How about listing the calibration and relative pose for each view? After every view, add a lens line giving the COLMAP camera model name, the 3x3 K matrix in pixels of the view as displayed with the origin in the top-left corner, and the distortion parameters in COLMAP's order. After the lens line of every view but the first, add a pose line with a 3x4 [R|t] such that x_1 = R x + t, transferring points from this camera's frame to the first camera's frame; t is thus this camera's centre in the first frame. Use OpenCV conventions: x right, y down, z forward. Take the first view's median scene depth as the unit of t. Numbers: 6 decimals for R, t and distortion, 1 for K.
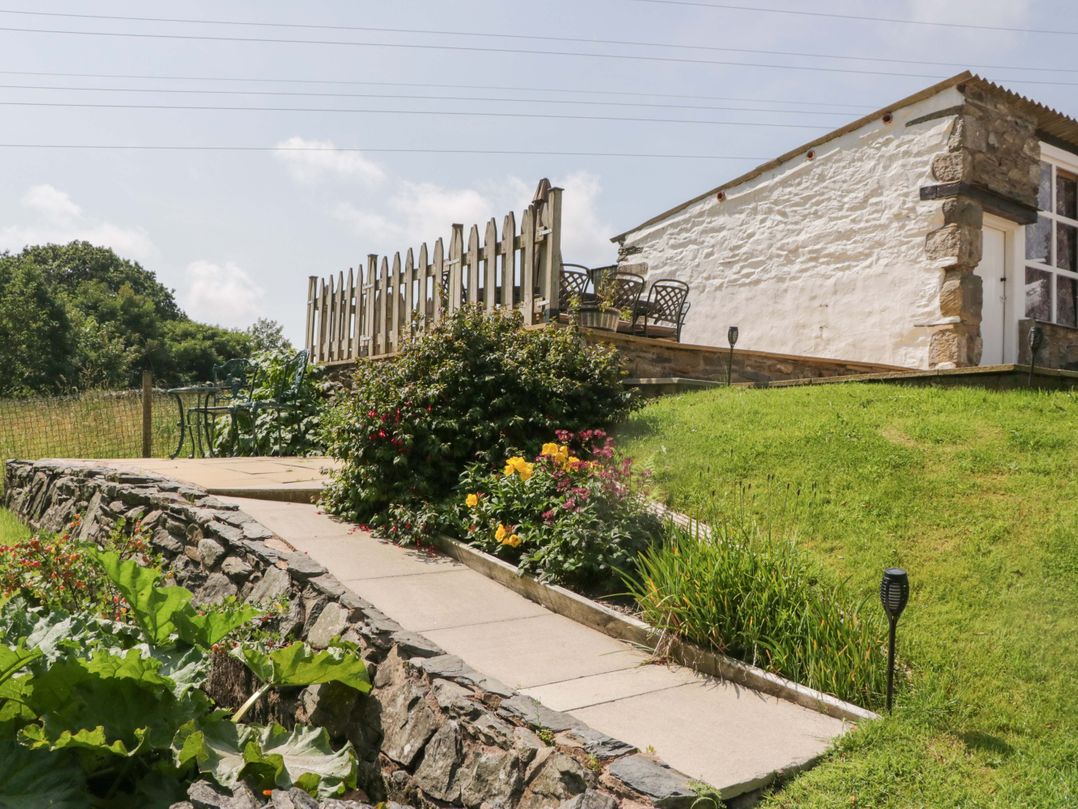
lens RADIAL K [[913.4, 0, 539.0], [0, 913.4, 404.5], [0, 0, 1]] dist [-0.010072, -0.009328]
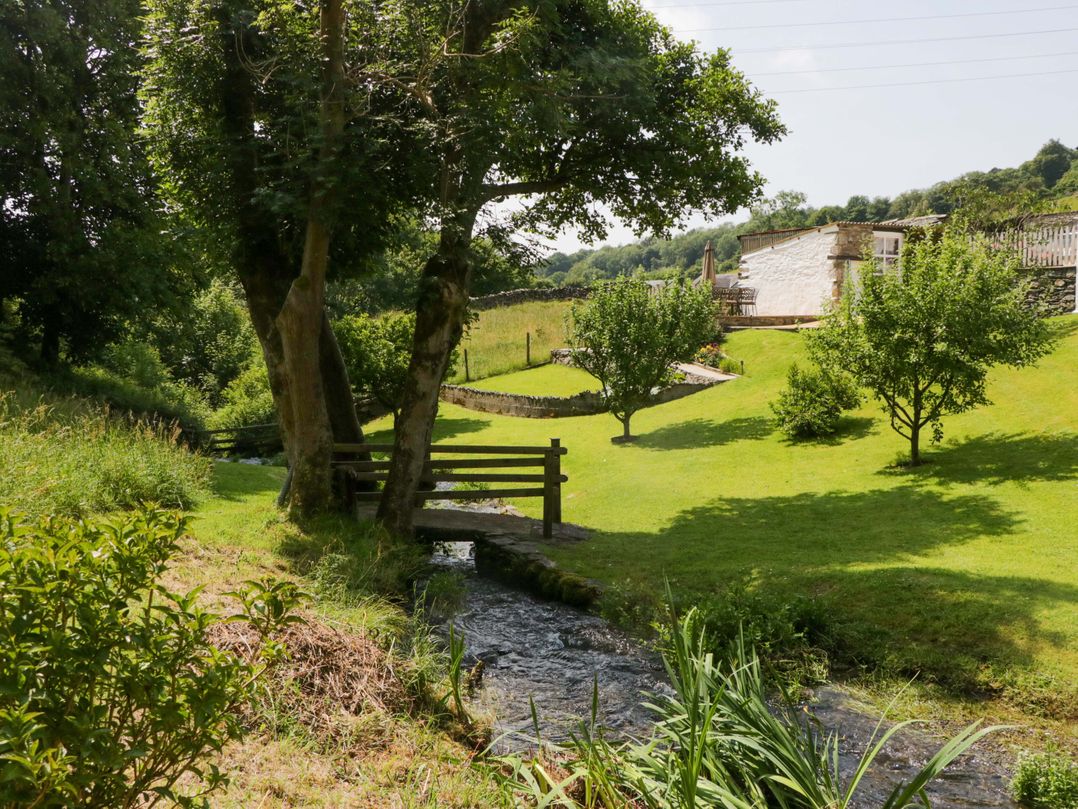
lens RADIAL K [[1002.7, 0, 539.0], [0, 1002.7, 404.5], [0, 0, 1]] dist [-0.175046, 0.175615]
pose [[0.982586, -0.021422, -0.184570, 0.026259], [0.046087, 0.990390, 0.130398, -0.148908], [0.180003, -0.136633, 0.974131, -2.038521]]
